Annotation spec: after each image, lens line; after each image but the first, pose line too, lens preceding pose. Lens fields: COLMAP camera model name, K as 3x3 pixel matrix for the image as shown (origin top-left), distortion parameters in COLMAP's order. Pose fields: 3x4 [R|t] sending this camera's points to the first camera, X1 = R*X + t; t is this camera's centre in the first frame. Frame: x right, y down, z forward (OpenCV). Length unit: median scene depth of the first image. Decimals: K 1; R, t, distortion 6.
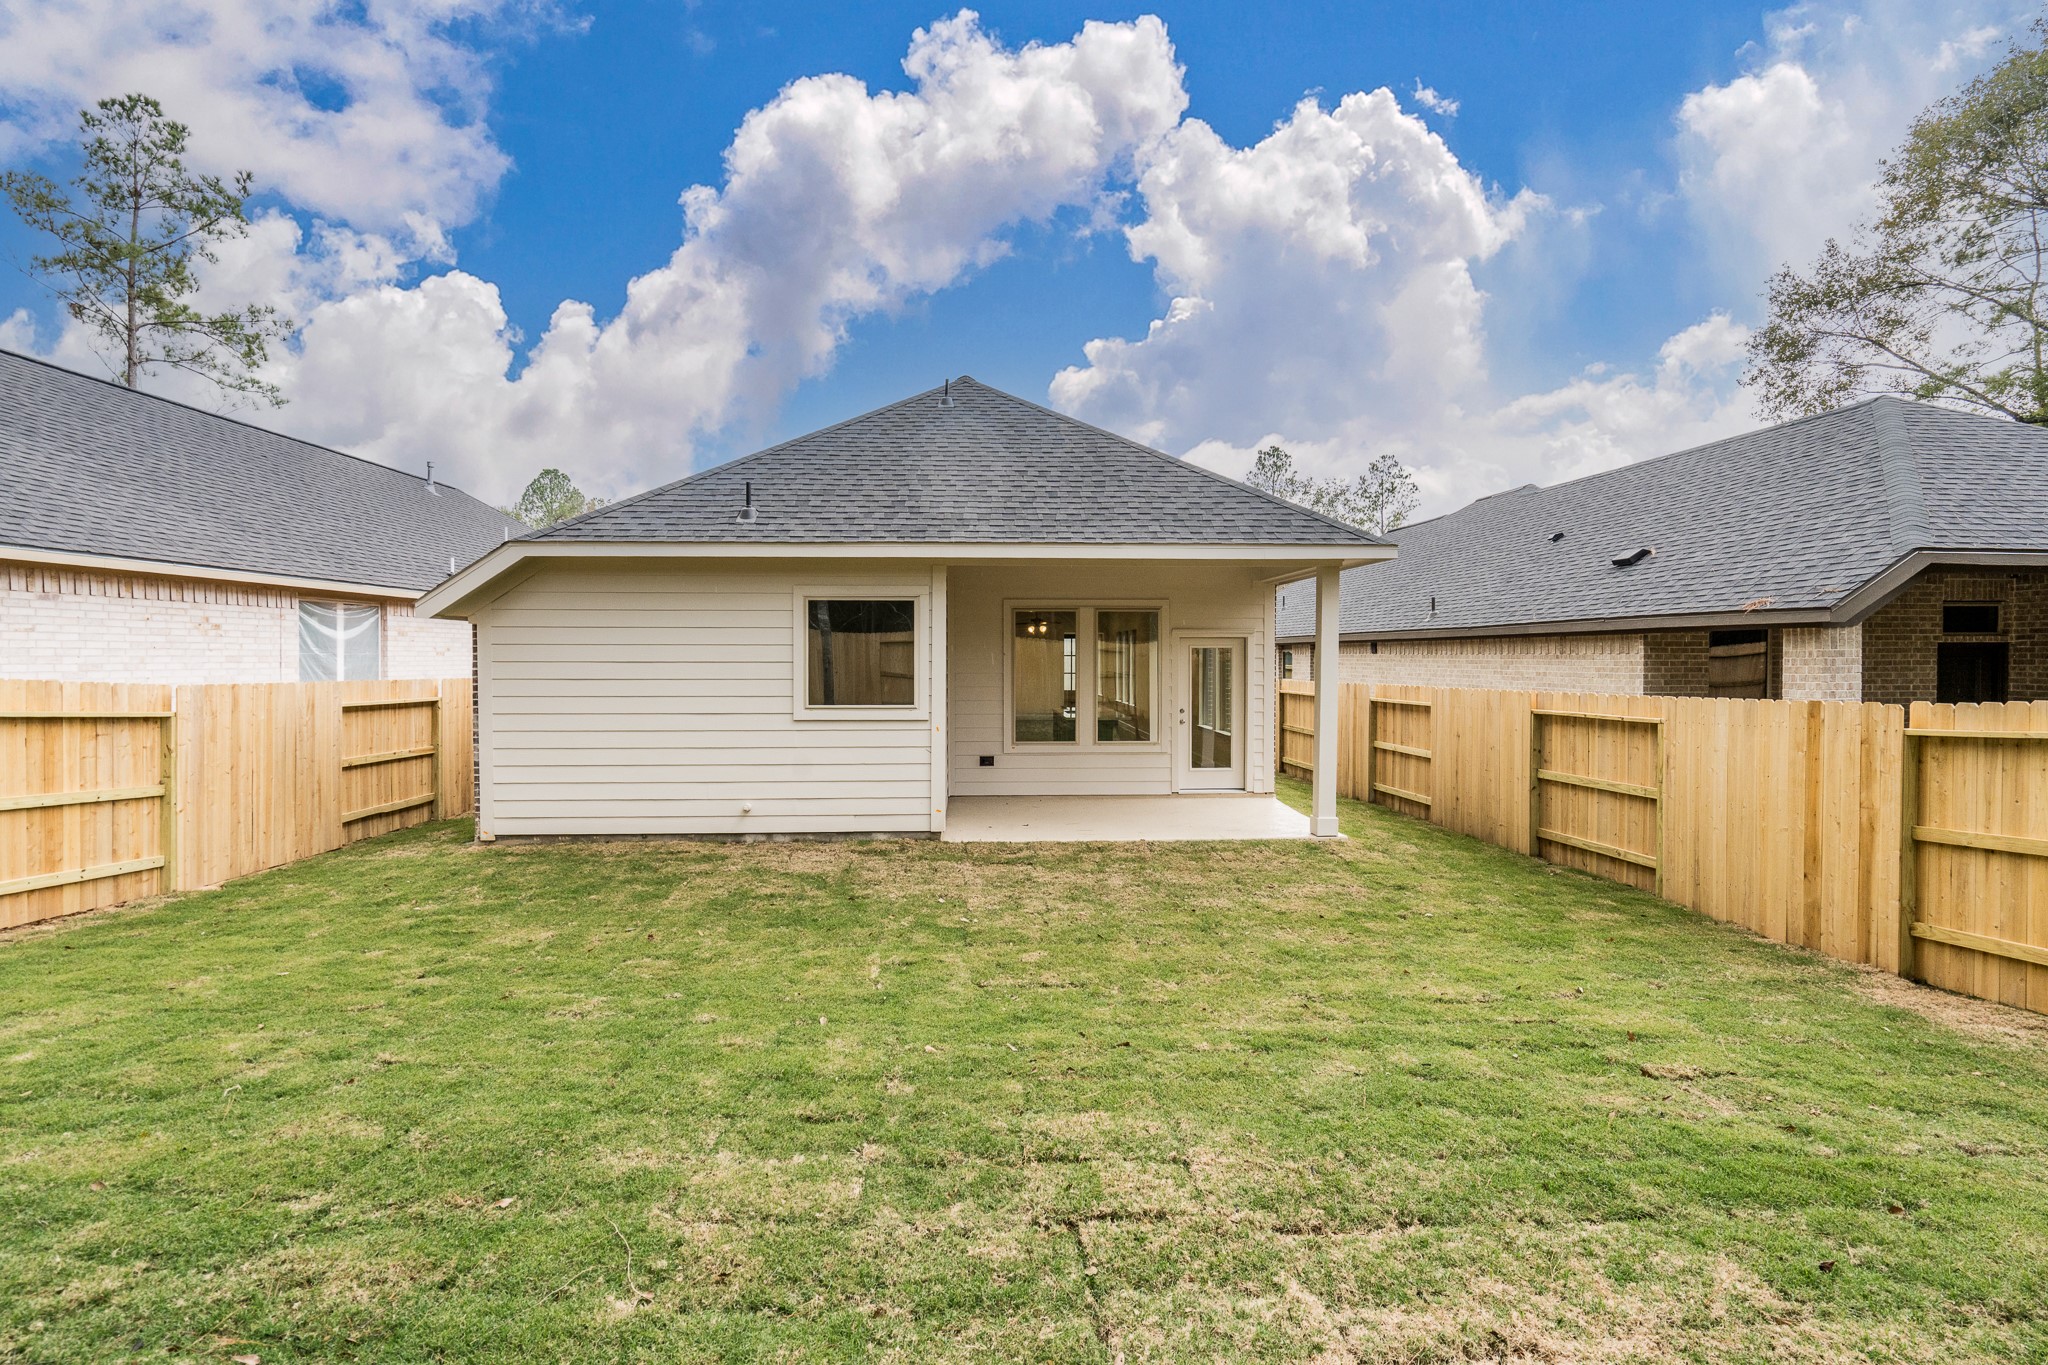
lens RADIAL K [[942.9, 0, 1021.8], [0, 942.9, 673.3], [0, 0, 1]] dist [-0.000806, 0.000765]
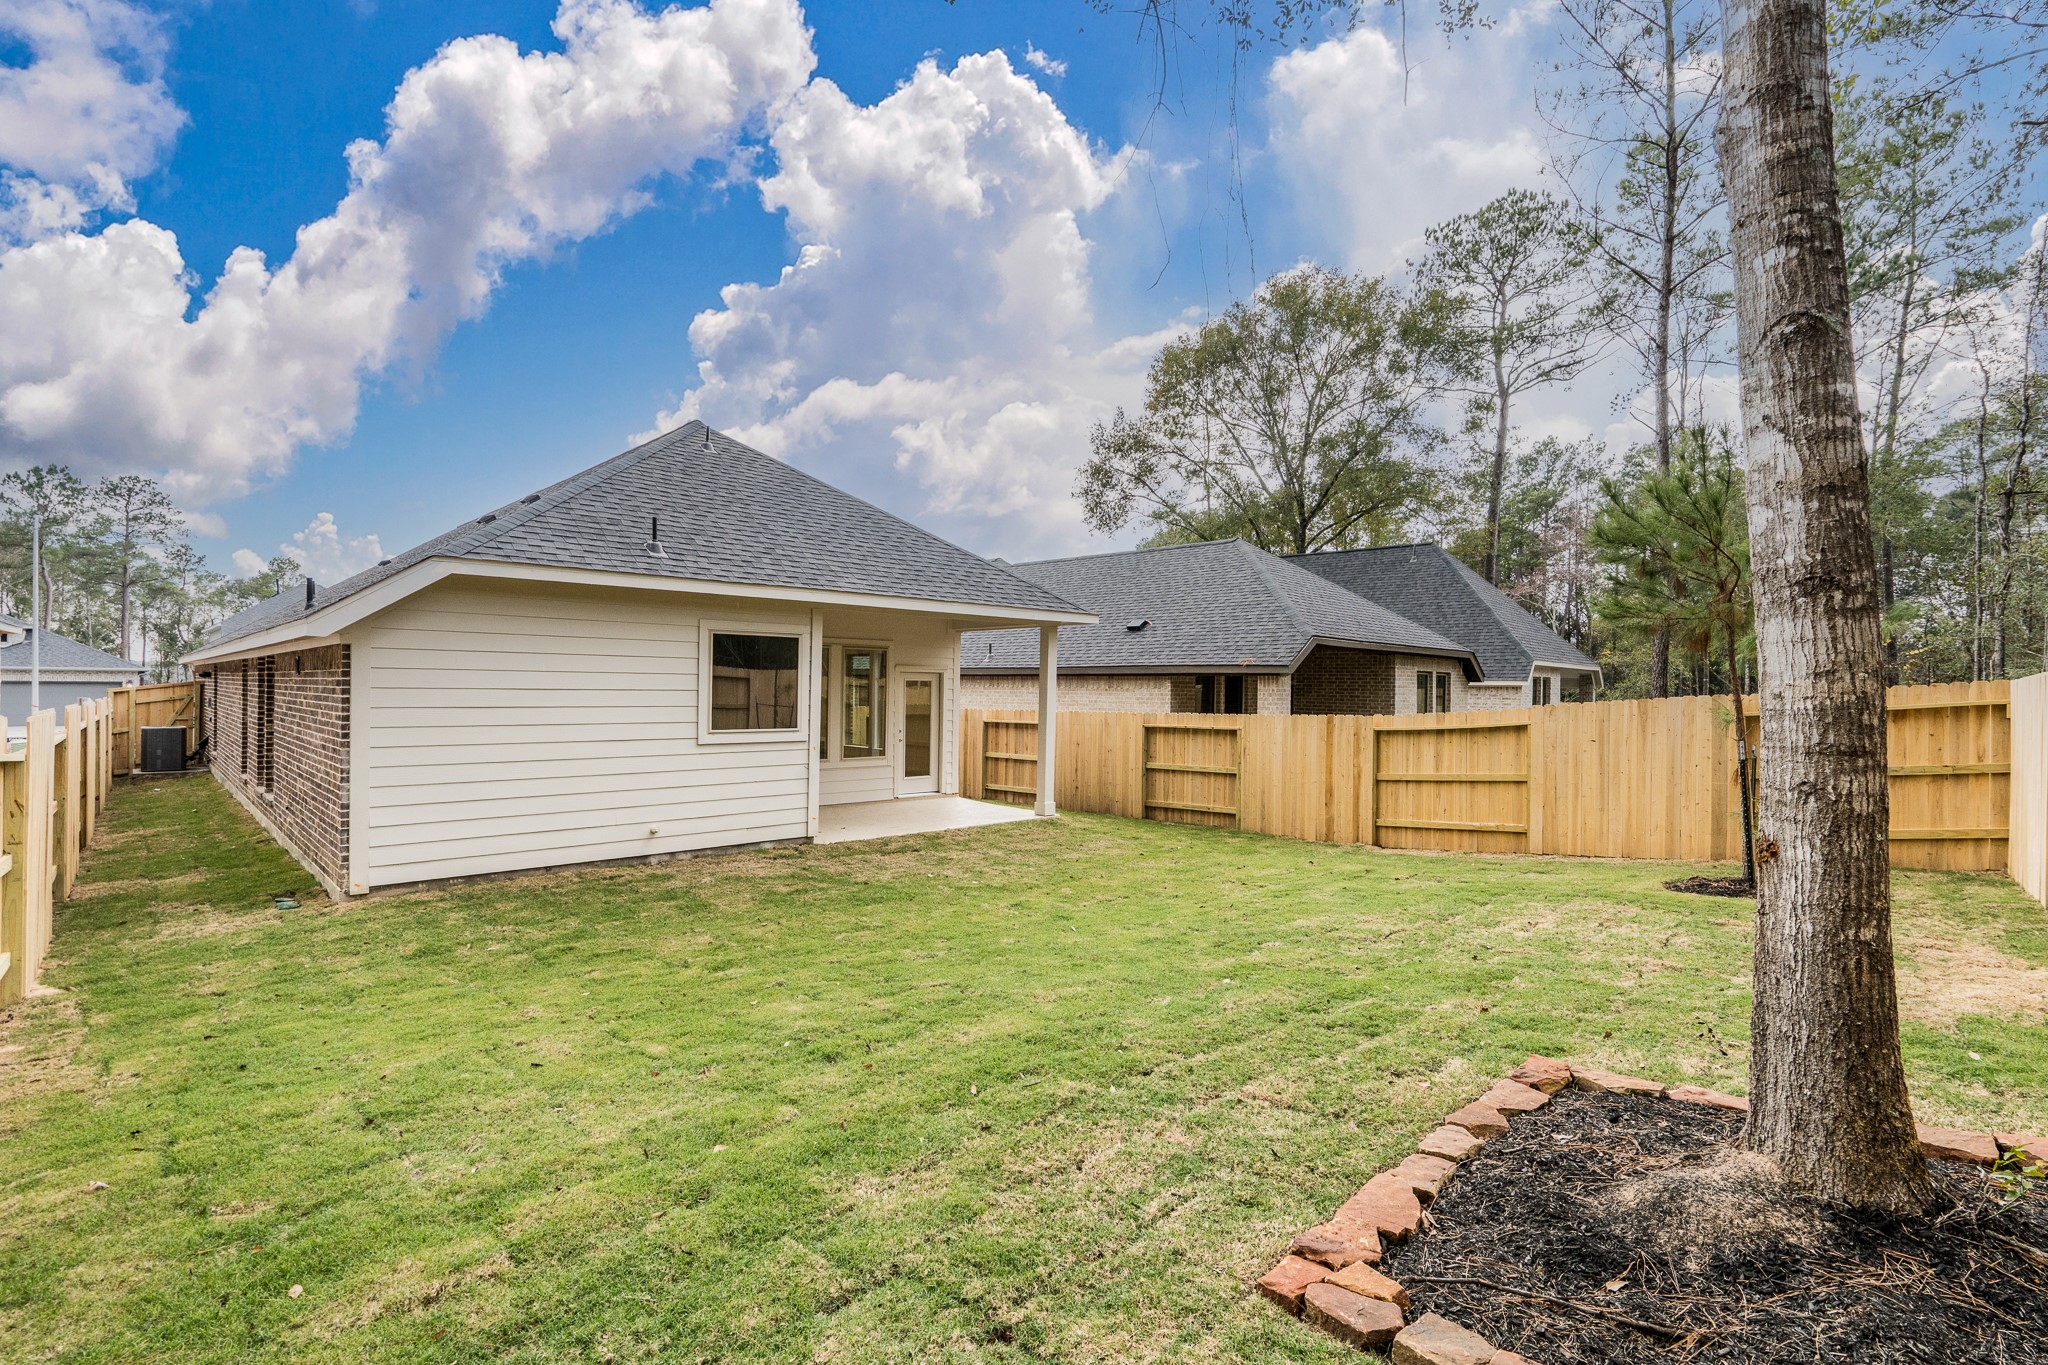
lens RADIAL K [[951.4, 0, 1024.0], [0, 951.4, 682.5], [0, 0, 1]] dist [-0.000381, 0.000176]
pose [[0.754078, 0.012944, 0.656657, -0.671218], [-0.001538, 0.999838, -0.017942, -0.002088], [-0.656783, 0.012520, 0.753976, -0.061688]]
